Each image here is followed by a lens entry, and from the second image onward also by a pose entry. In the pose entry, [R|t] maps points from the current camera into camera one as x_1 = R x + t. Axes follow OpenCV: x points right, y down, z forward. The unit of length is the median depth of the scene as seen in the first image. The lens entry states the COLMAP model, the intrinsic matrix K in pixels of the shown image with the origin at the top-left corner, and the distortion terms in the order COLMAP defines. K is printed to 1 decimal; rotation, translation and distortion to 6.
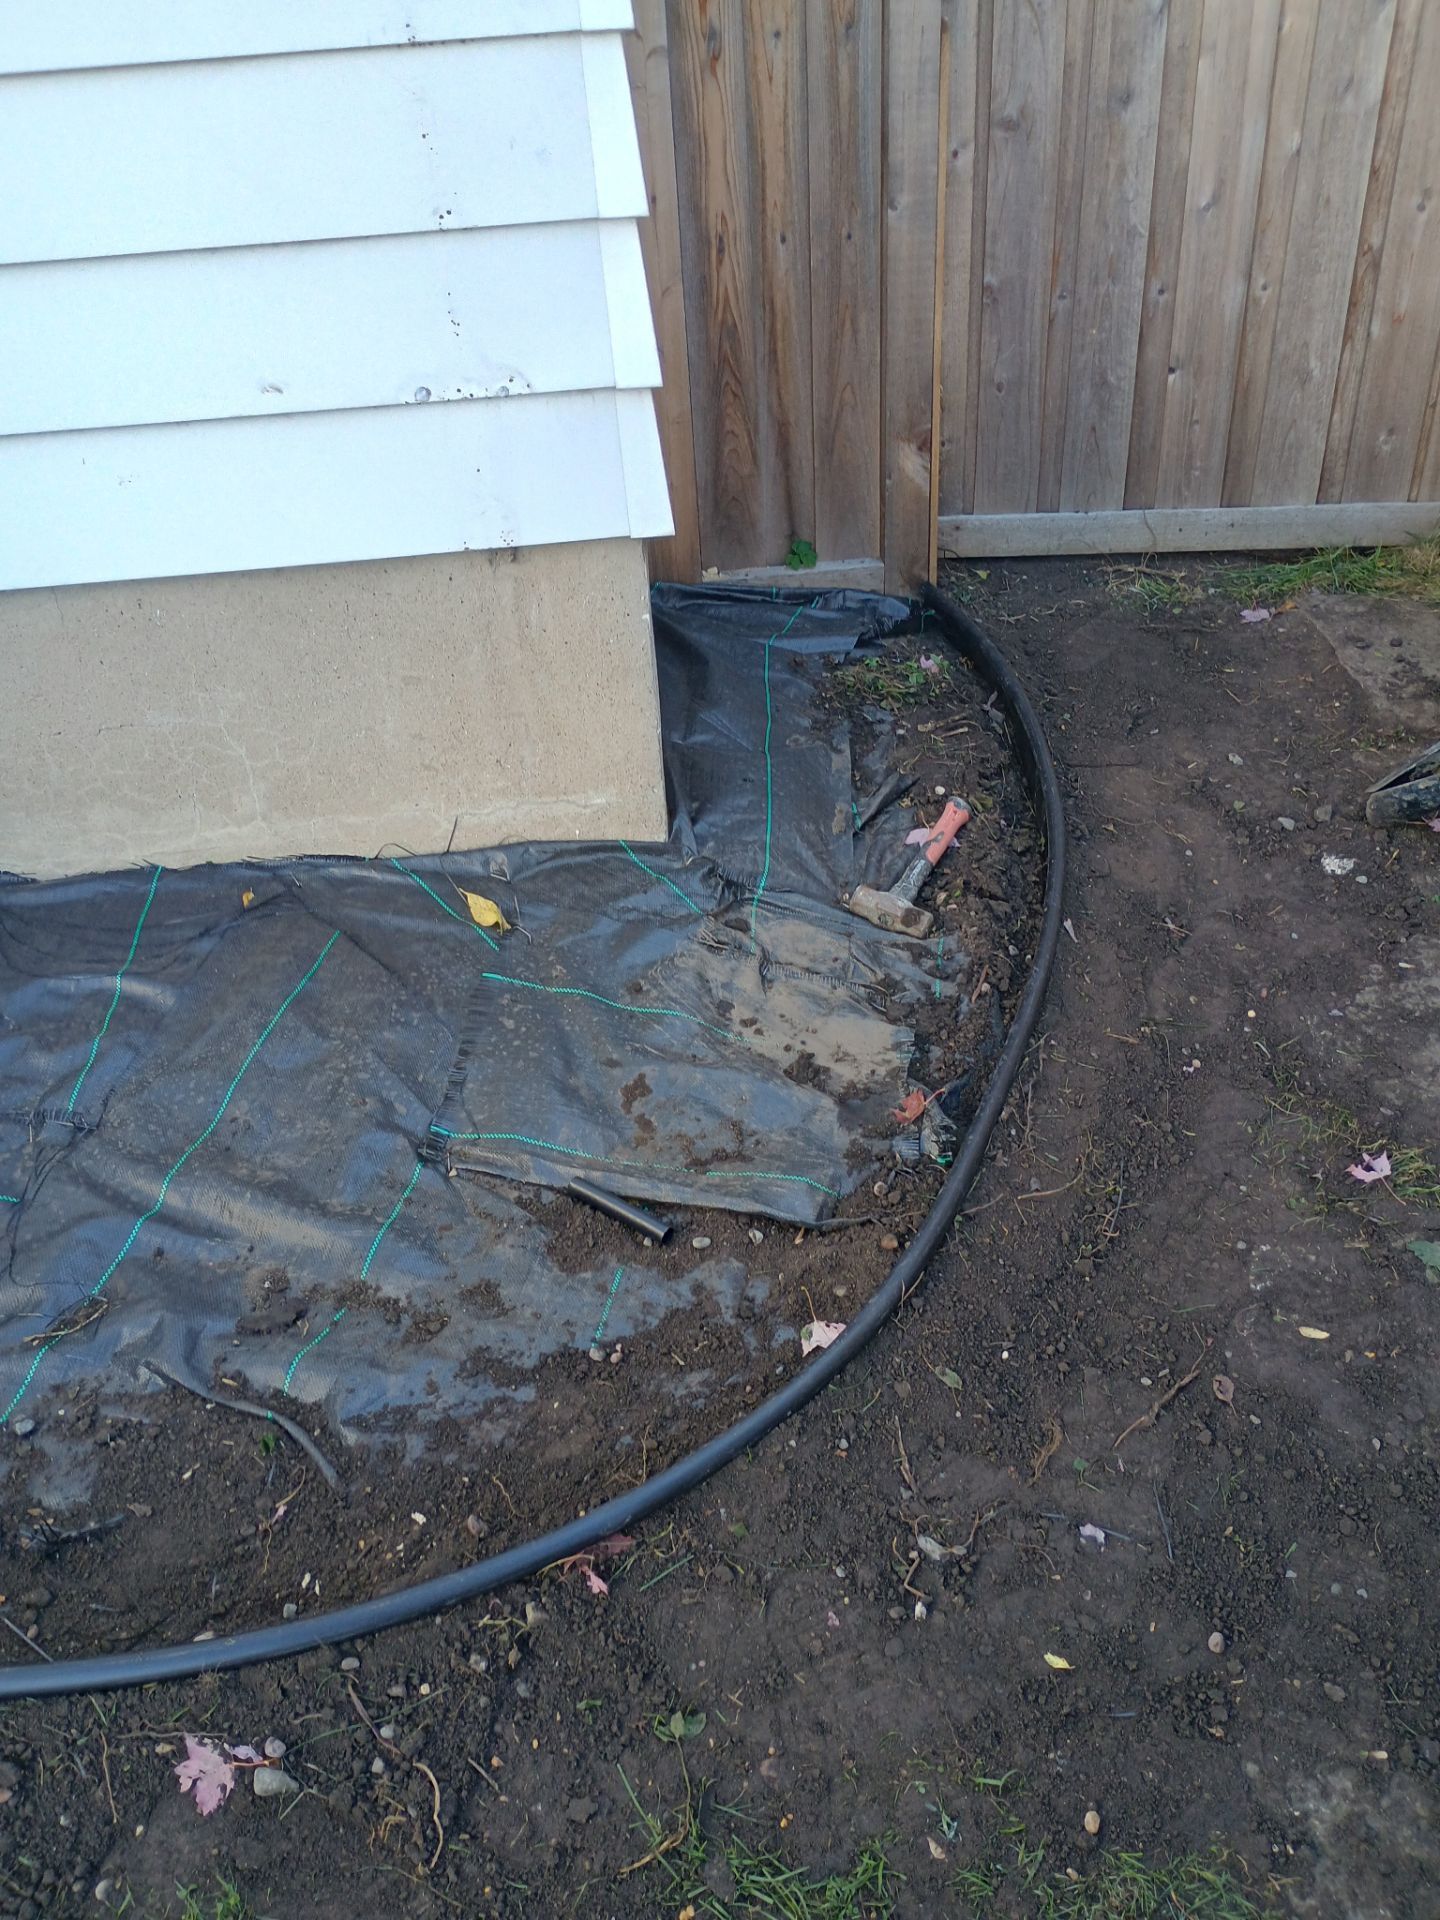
lens RADIAL K [[1678.0, 0, 698.4], [0, 1678.0, 1006.9], [0, 0, 1]] dist [0.065031, -0.085306]
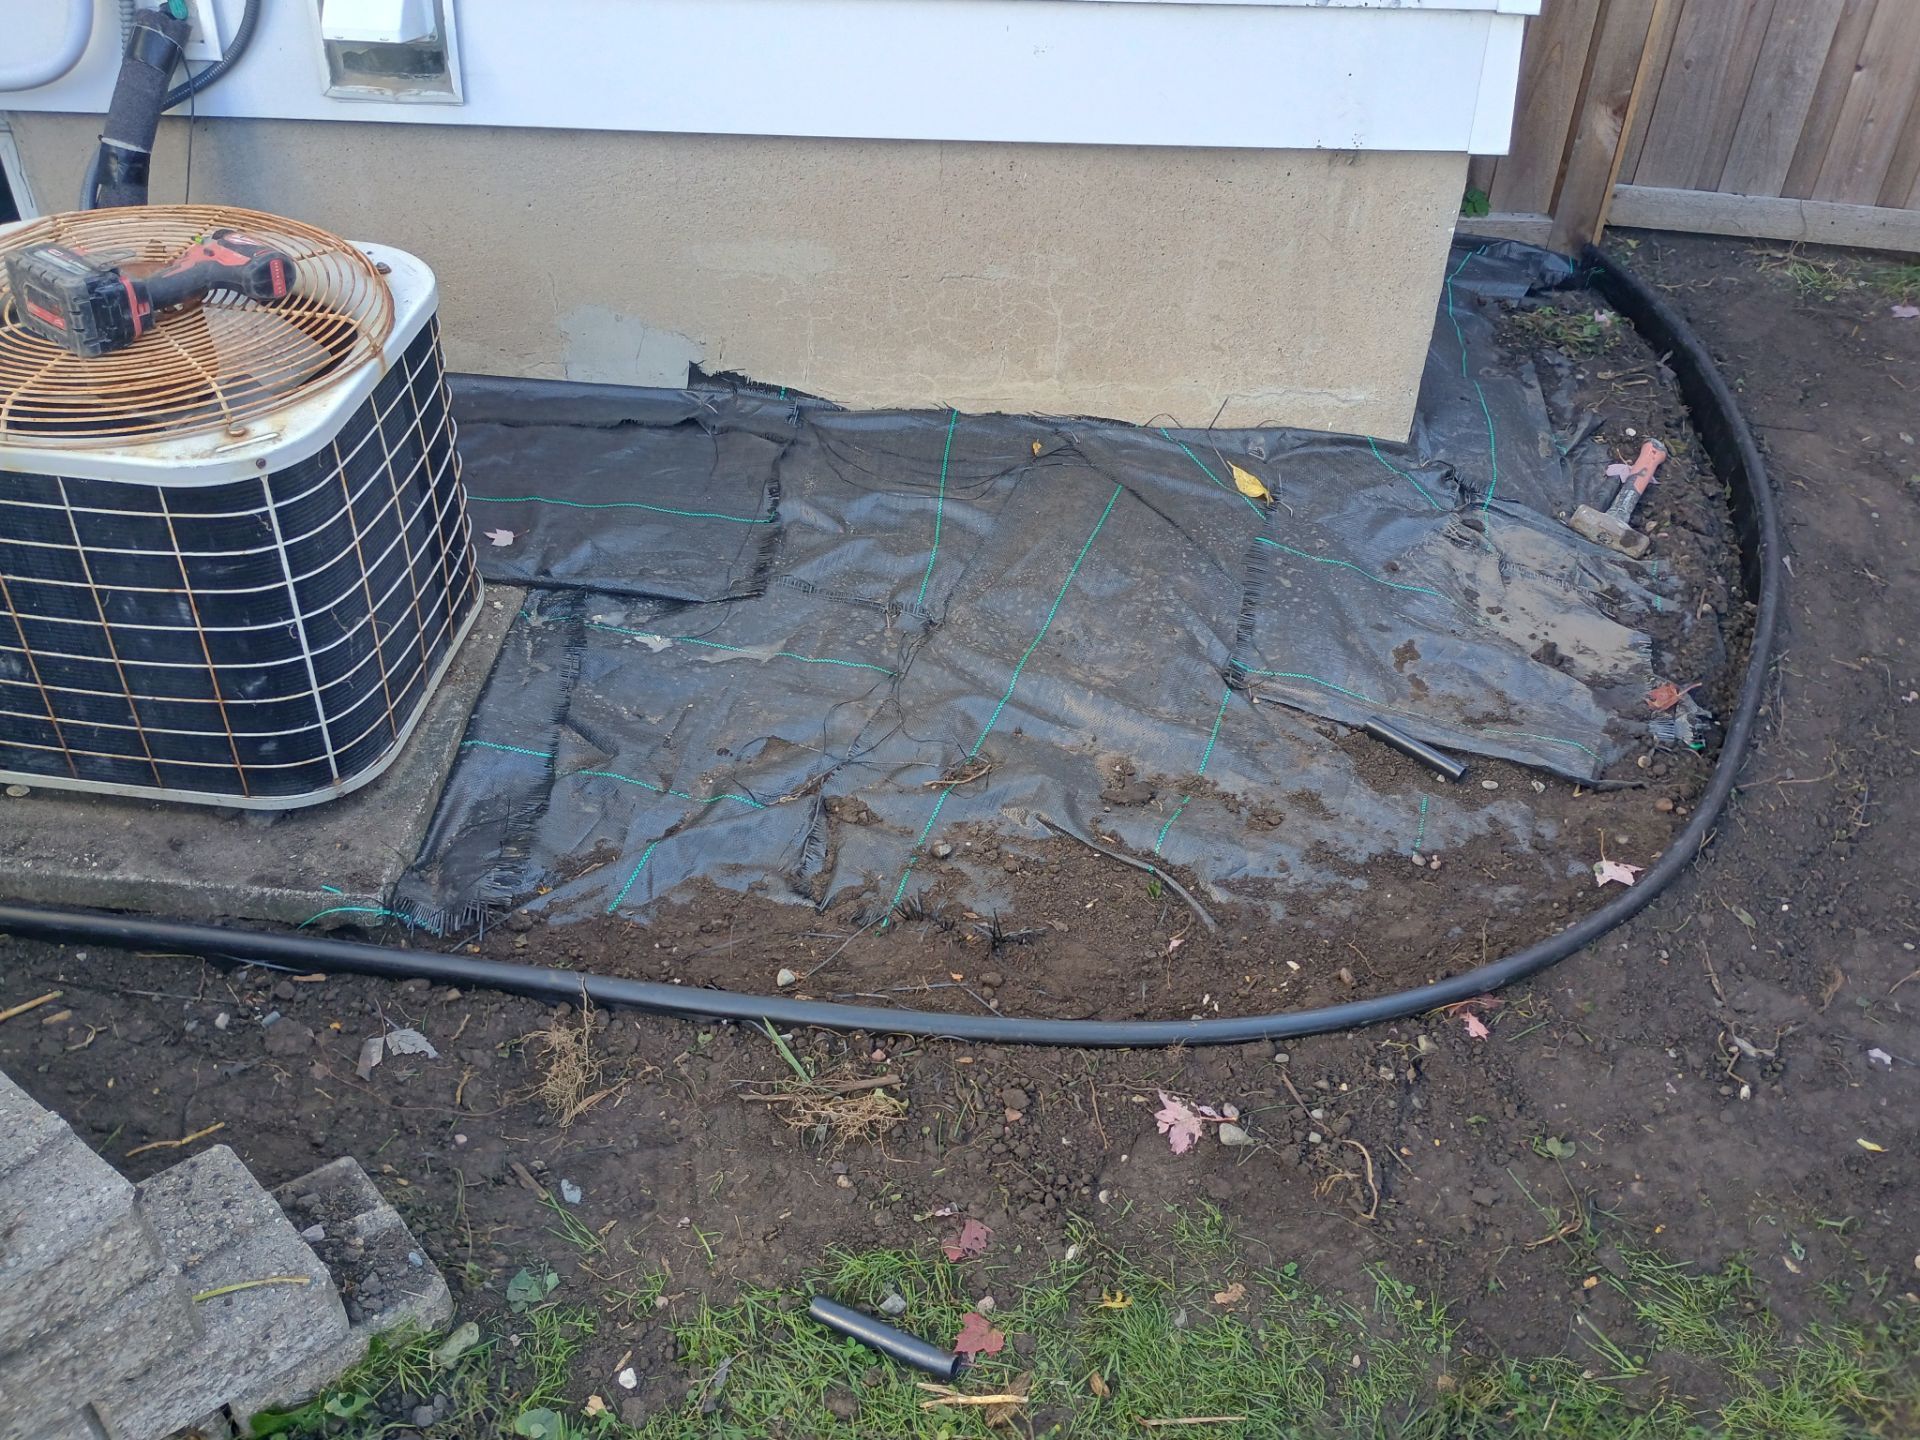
lens RADIAL K [[1678.0, 0, 964.1], [0, 1678.0, 740.3], [0, 0, 1]] dist [0.065031, -0.085306]
pose [[0.991286, 0.127178, -0.034308, -0.290987], [-0.125764, 0.991228, 0.040621, 0.101293], [0.039173, -0.035953, 0.998585, -0.133208]]
